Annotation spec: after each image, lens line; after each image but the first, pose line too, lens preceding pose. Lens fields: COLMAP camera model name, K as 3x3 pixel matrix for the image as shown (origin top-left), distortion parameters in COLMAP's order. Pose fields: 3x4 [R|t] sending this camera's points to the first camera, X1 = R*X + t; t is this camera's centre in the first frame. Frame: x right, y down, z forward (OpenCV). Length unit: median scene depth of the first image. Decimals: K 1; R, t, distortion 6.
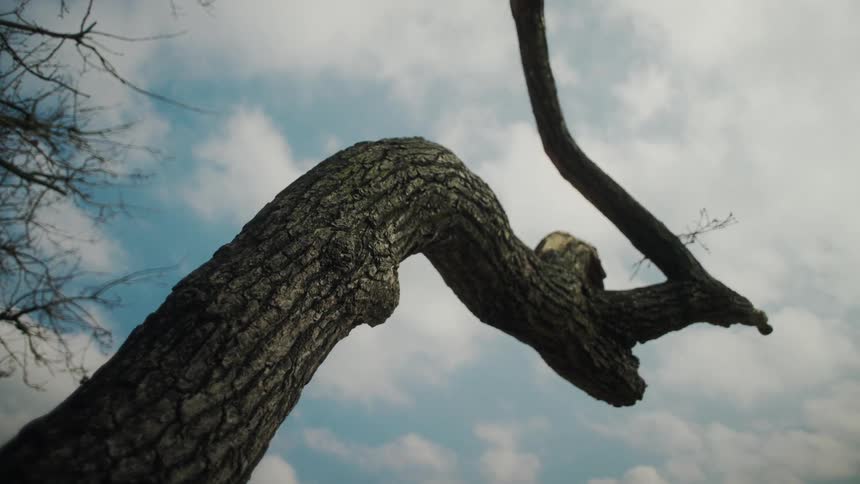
lens RADIAL K [[637.7, 0, 430.0], [0, 637.7, 242.0], [0, 0, 1]] dist [-0.097144, 0.104051]
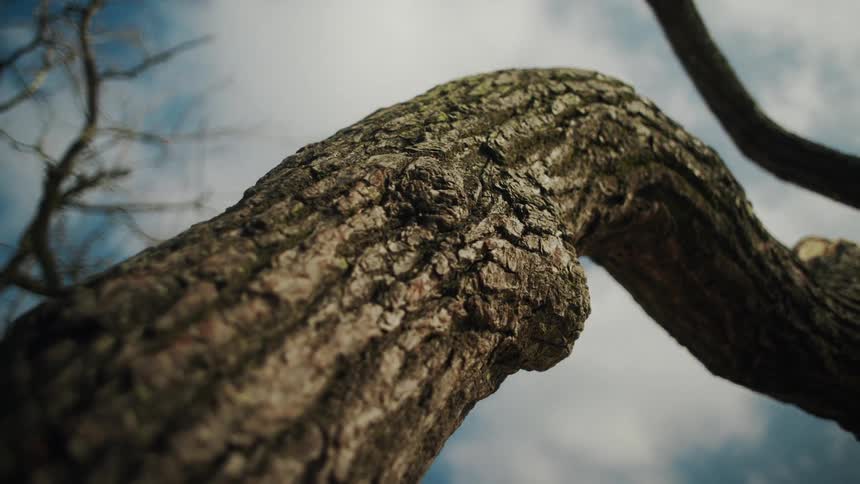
lens RADIAL K [[637.7, 0, 430.0], [0, 637.7, 242.0], [0, 0, 1]] dist [-0.097144, 0.104051]
pose [[0.946611, -0.239043, -0.216301, -0.053136], [0.178735, 0.947548, -0.264964, 0.166842], [0.268294, 0.212157, 0.939685, 0.582038]]
